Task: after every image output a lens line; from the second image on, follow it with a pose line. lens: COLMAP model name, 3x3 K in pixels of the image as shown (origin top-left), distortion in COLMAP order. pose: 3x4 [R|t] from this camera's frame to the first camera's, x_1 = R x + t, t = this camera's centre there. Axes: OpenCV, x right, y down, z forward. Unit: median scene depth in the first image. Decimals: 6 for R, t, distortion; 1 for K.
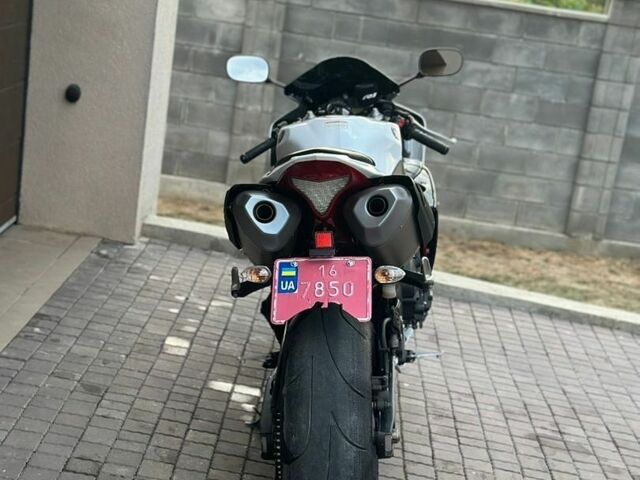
lens RADIAL K [[1194.7, 0, 320.6], [0, 1194.7, 250.1], [0, 0, 1]] dist [0.142533, 0.167907]
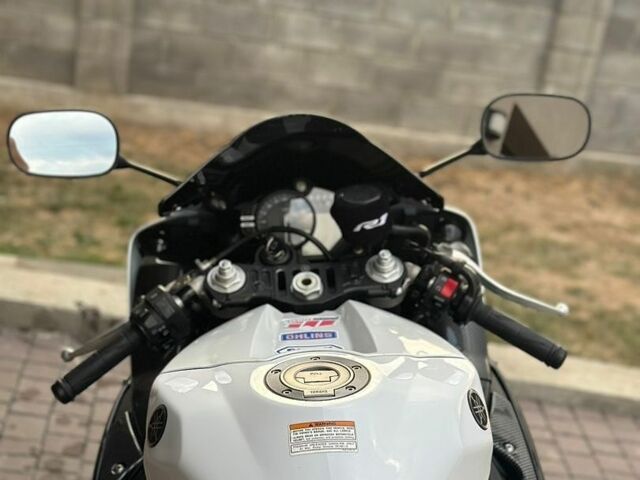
lens RADIAL K [[1194.7, 0, 320.6], [0, 1194.7, 250.1], [0, 0, 1]] dist [0.142533, 0.167907]
pose [[0.994452, -0.031906, 0.100232, -0.007258], [0.014955, 0.986093, 0.165523, -0.079061], [-0.104119, -0.163105, 0.981099, 0.254768]]
